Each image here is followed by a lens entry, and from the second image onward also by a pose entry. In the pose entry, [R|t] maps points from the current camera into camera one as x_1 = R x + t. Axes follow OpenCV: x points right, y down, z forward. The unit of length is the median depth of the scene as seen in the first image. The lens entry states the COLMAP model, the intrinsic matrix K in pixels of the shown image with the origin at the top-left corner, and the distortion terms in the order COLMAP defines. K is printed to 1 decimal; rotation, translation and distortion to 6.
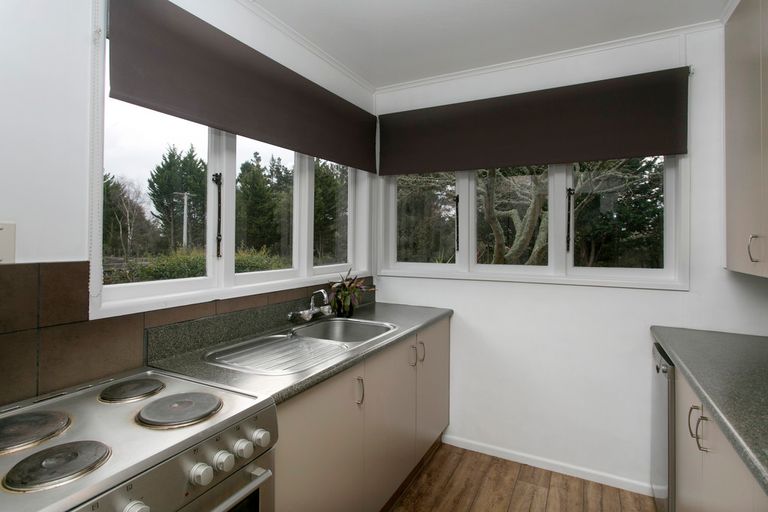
lens RADIAL K [[398.3, 0, 383.3], [0, 398.3, 242.0], [0, 0, 1]] dist [0.000276, 0.000696]
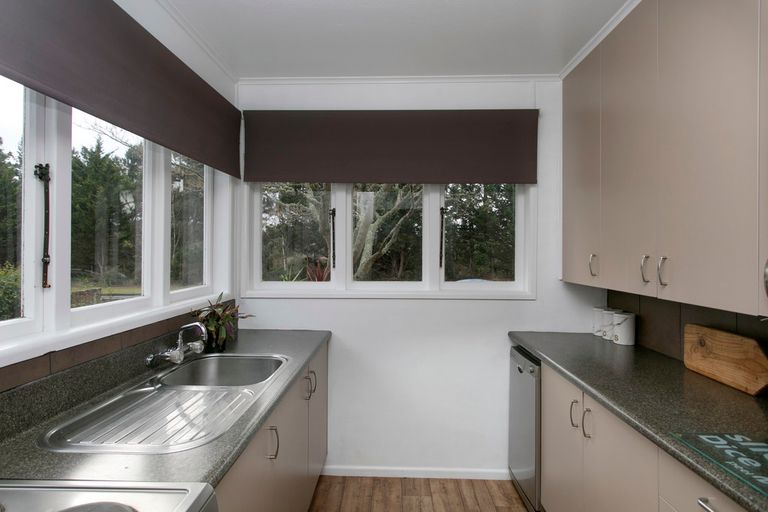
lens RADIAL K [[410.9, 0, 384.0], [0, 410.9, 256.0], [0, 0, 1]] dist [0.001462, 0.000006]
pose [[0.899584, -0.005155, 0.436717, -0.154527], [0.001414, 0.999959, 0.008892, -0.016781], [-0.436746, -0.007382, 0.899555, 0.090146]]
